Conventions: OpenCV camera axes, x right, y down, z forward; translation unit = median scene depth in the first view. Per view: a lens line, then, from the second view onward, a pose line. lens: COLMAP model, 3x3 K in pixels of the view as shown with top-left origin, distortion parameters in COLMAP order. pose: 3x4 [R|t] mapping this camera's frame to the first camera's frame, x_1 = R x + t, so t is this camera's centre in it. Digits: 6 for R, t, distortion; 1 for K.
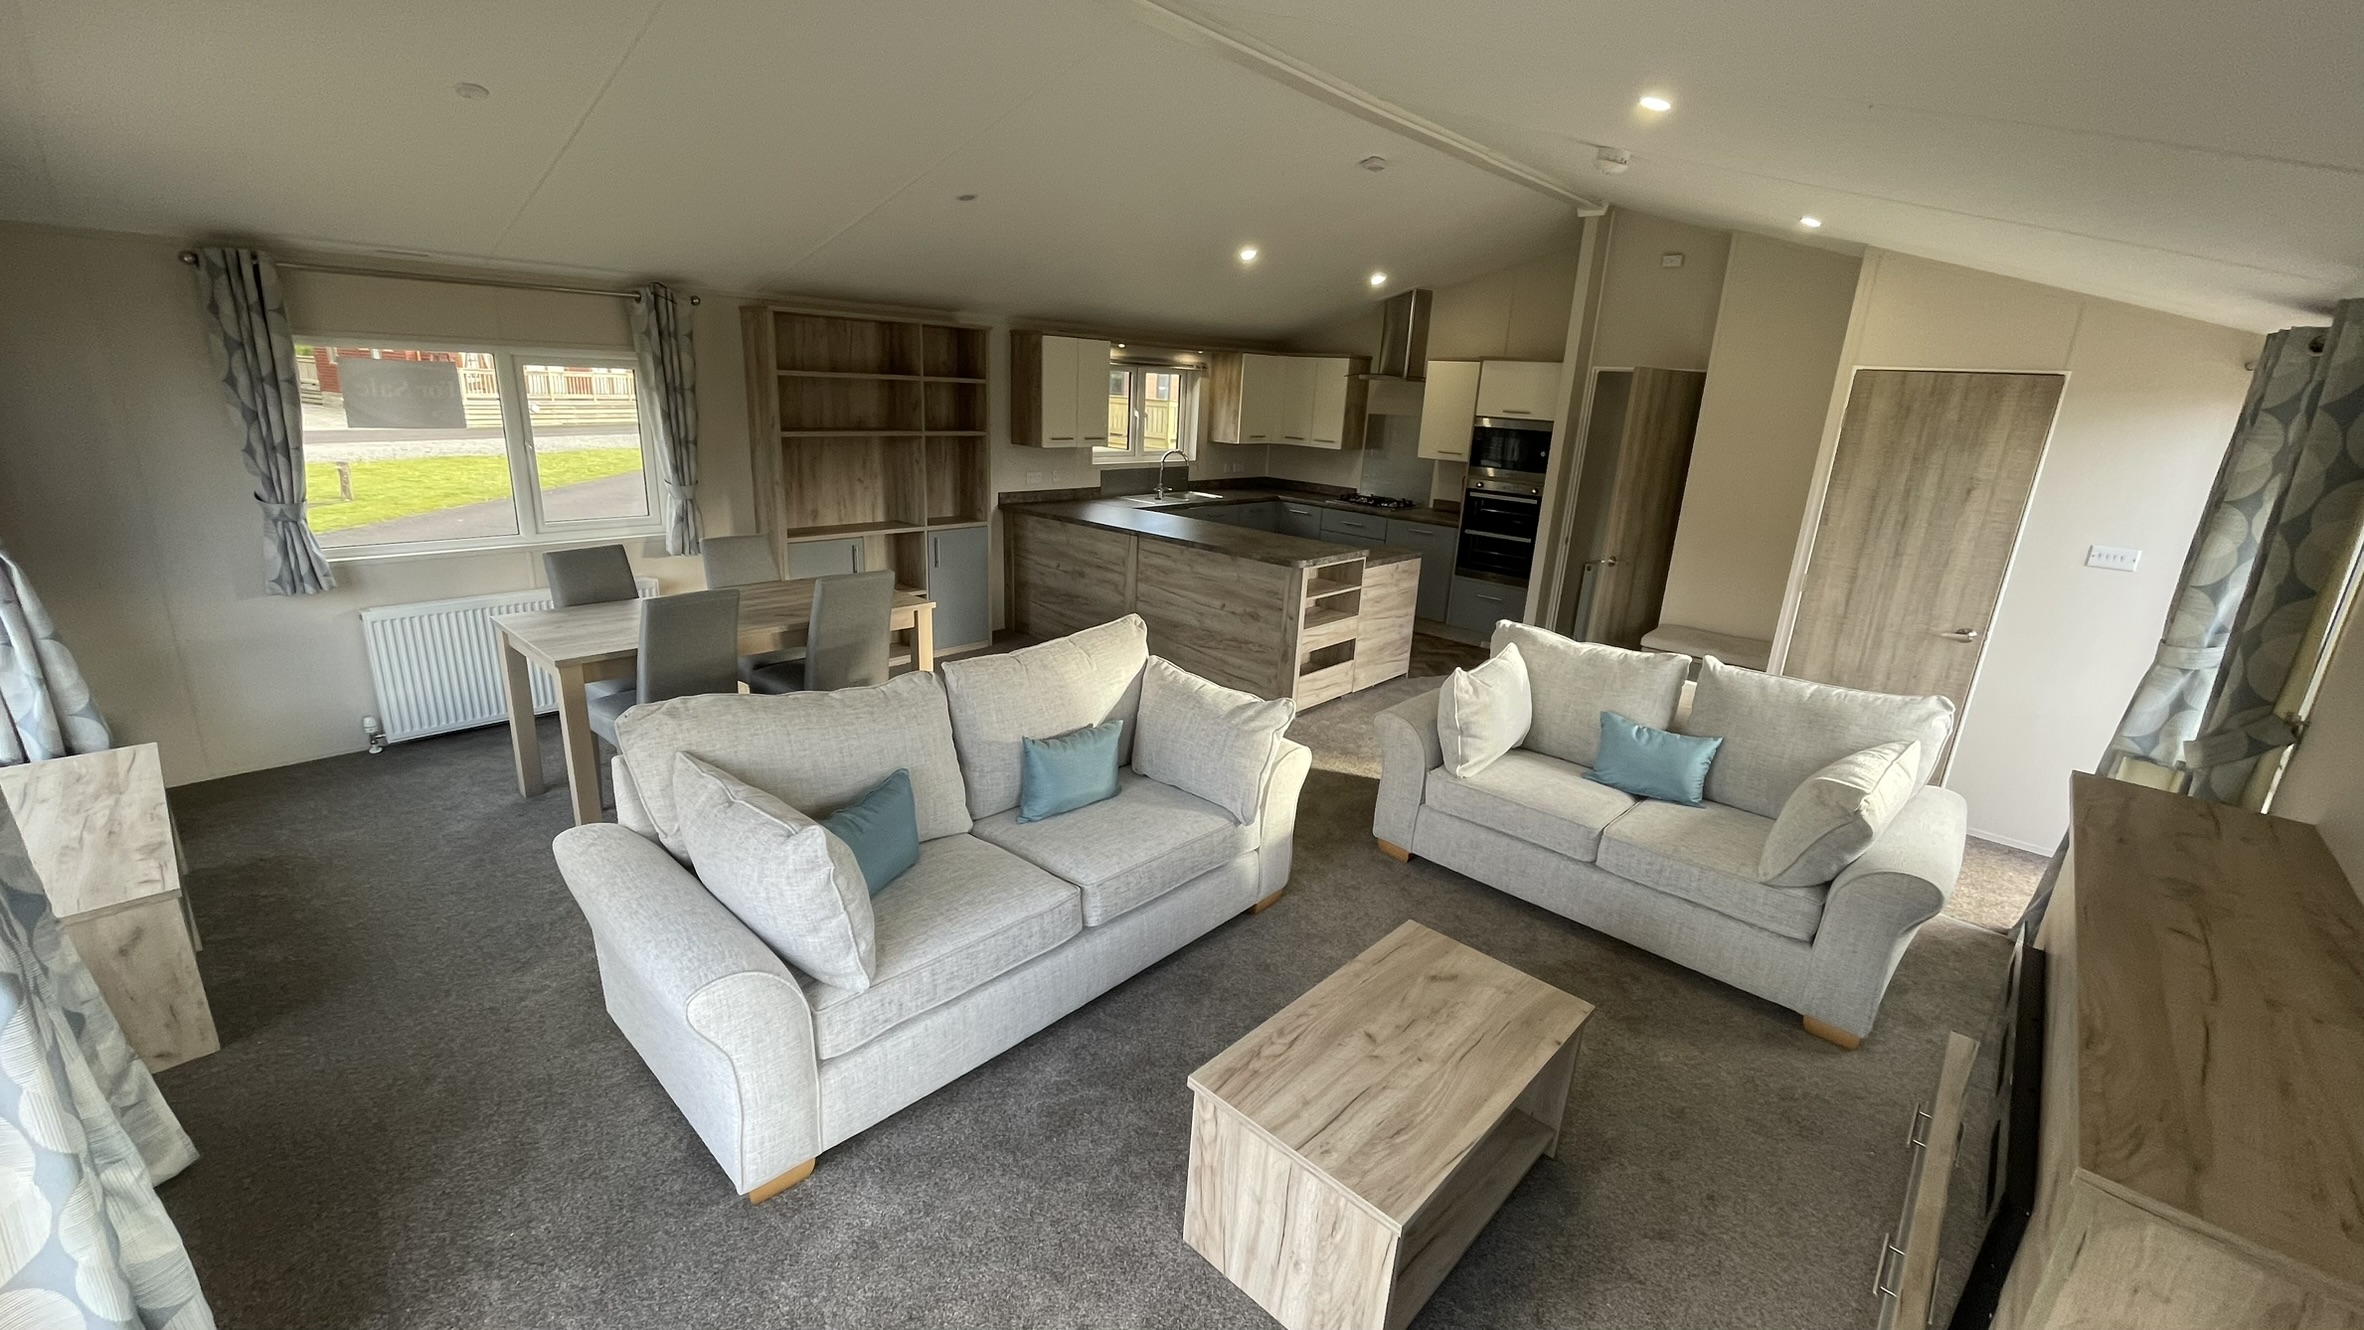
lens RADIAL K [[951.7, 0, 1182.5], [0, 951.7, 653.7], [0, 0, 1]] dist [-0.001180, 0.000337]
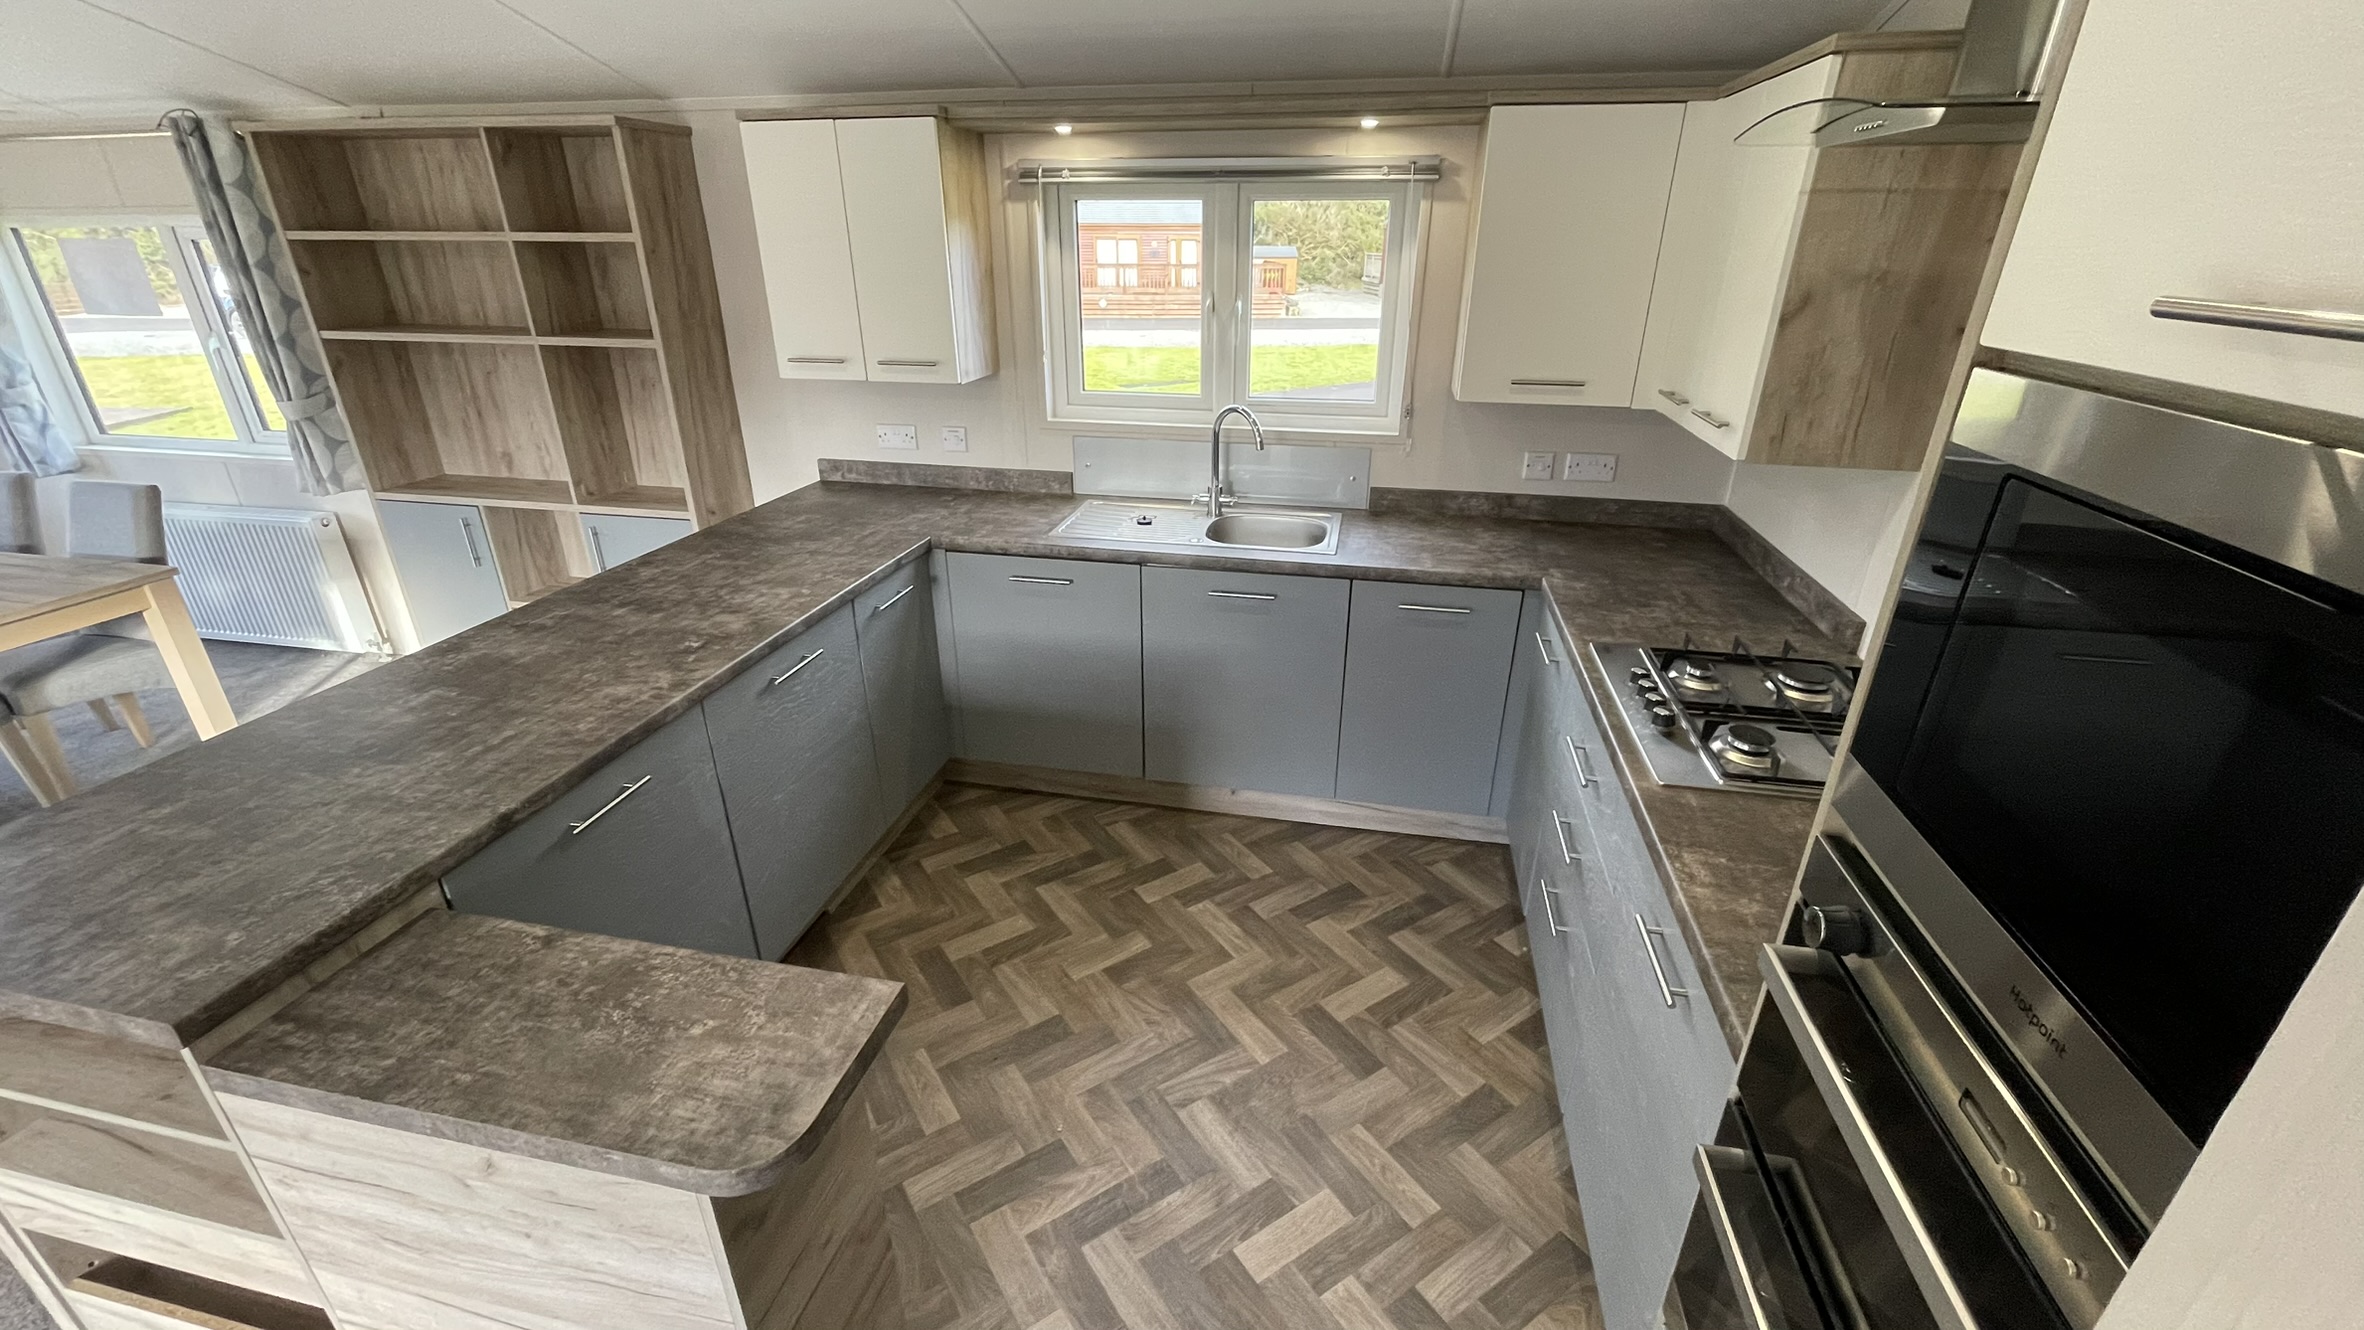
lens RADIAL K [[954.6, 0, 1182.1], [0, 954.6, 653.9], [0, 0, 1]] dist [-0.002288, 0.000233]
pose [[0.512423, 0.300130, -0.804578, 0.427119], [-0.214042, 0.952004, 0.218804, -0.262920], [0.831630, 0.060094, 0.552069, 1.031714]]
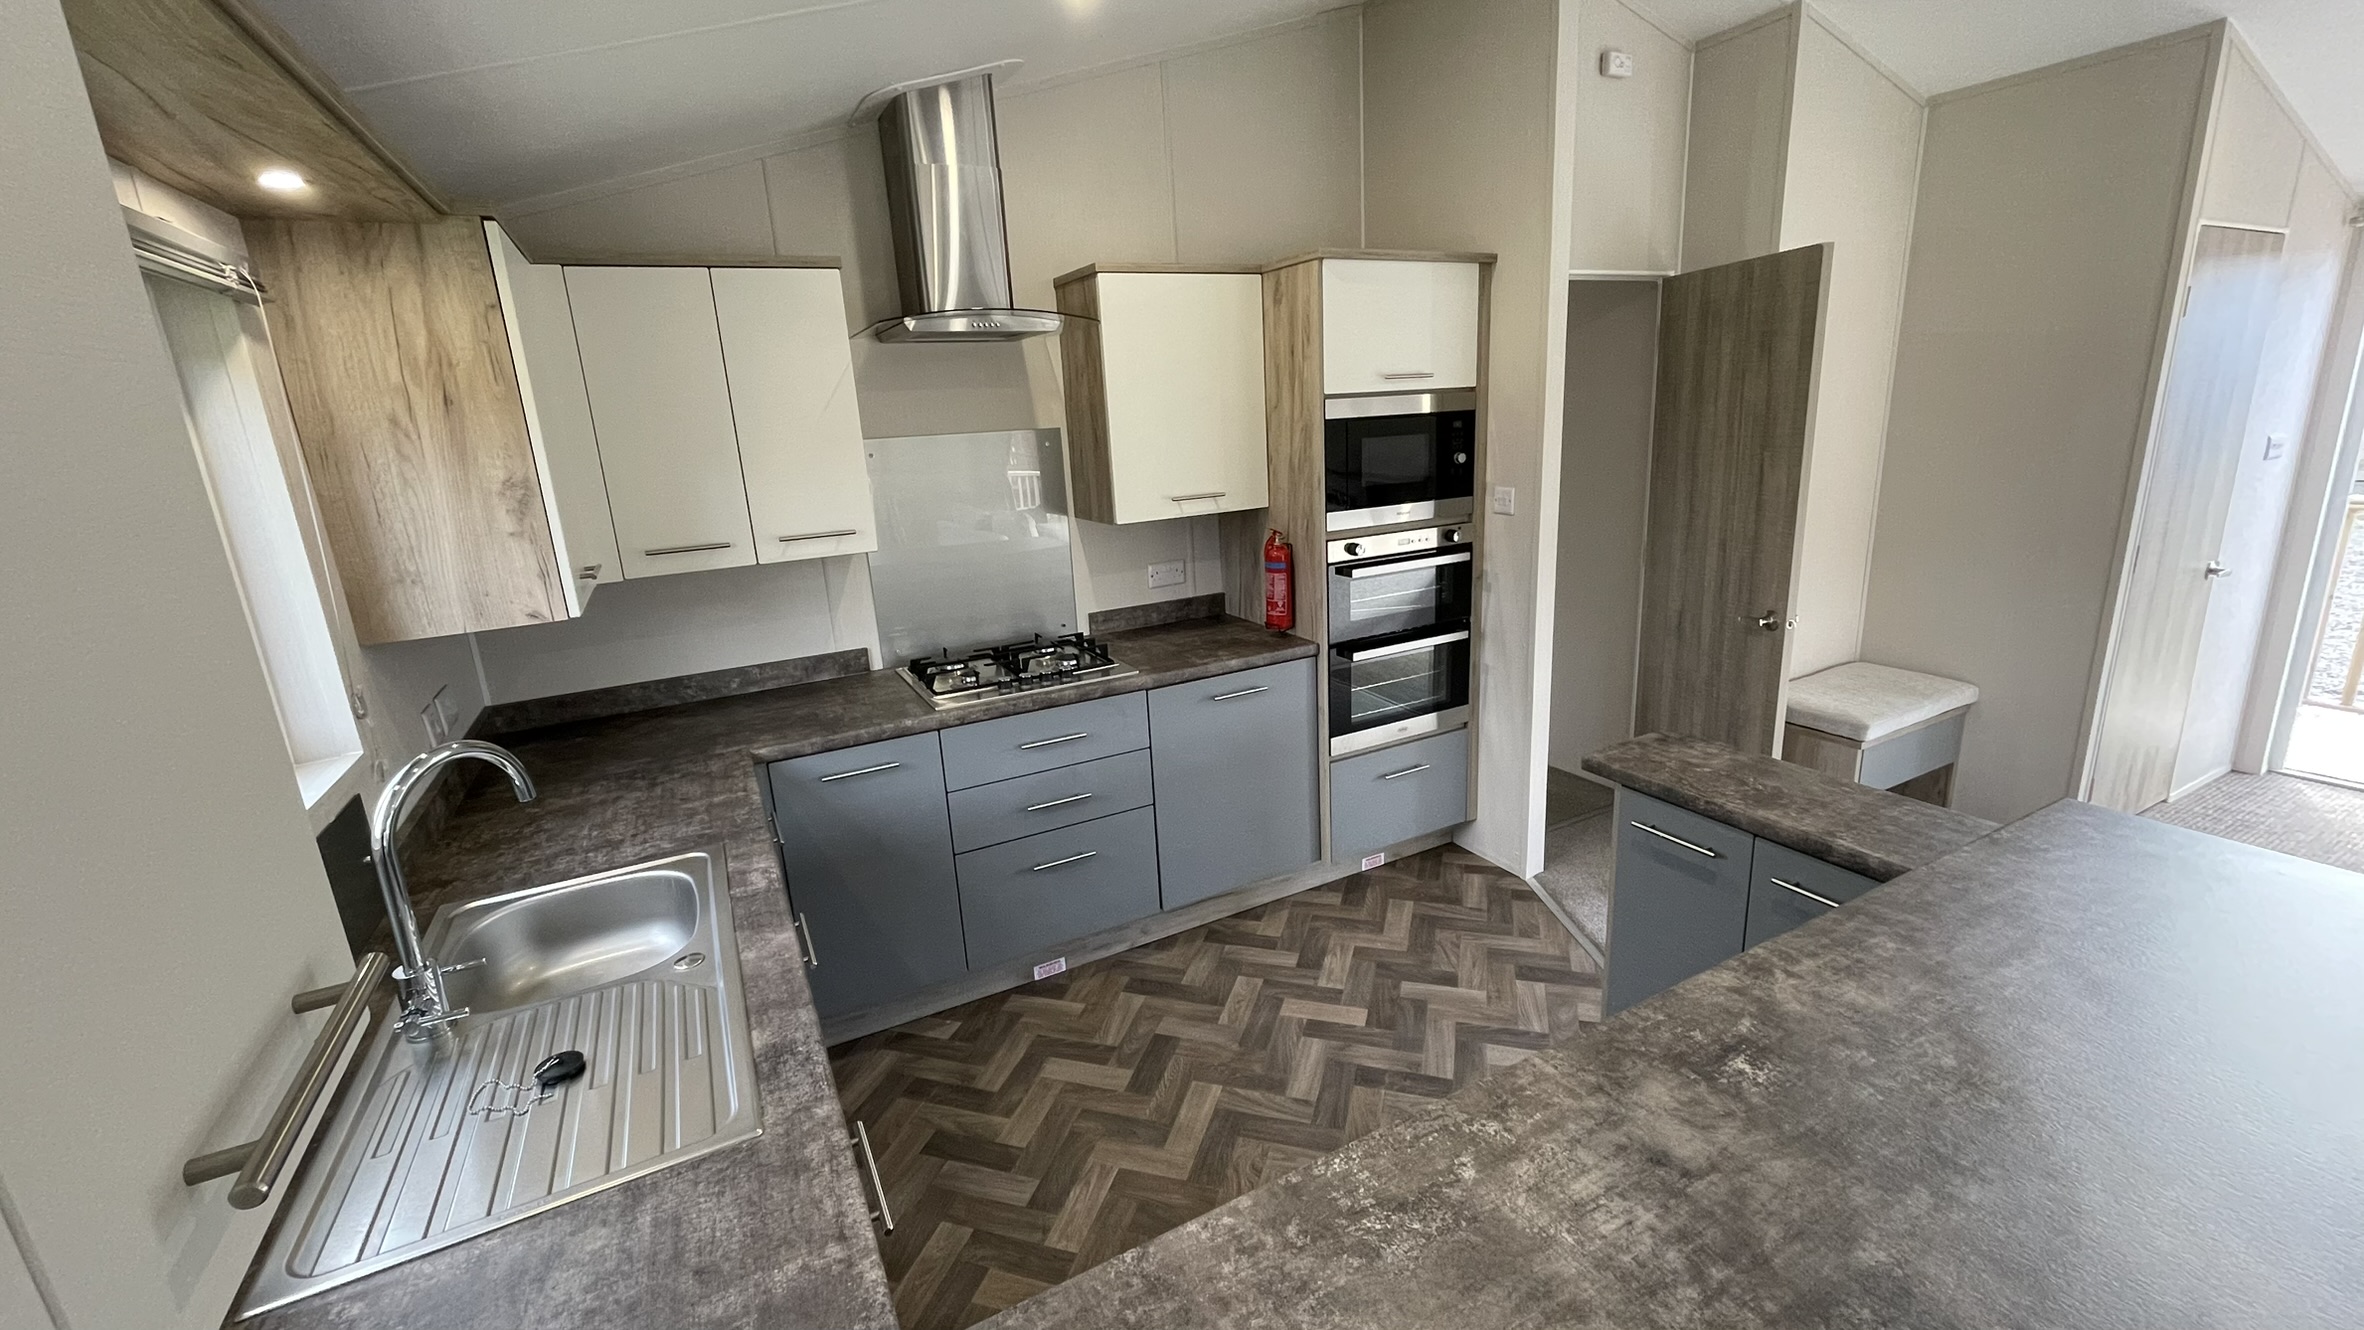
lens RADIAL K [[958.9, 0, 1180.3], [0, 958.9, 656.7], [0, 0, 1]] dist [-0.001277, -0.000544]
pose [[0.336619, -0.303428, 0.891414, -0.146611], [0.326806, 0.925464, 0.191609, -0.290715], [-0.883111, 0.226820, 0.410691, 1.080747]]
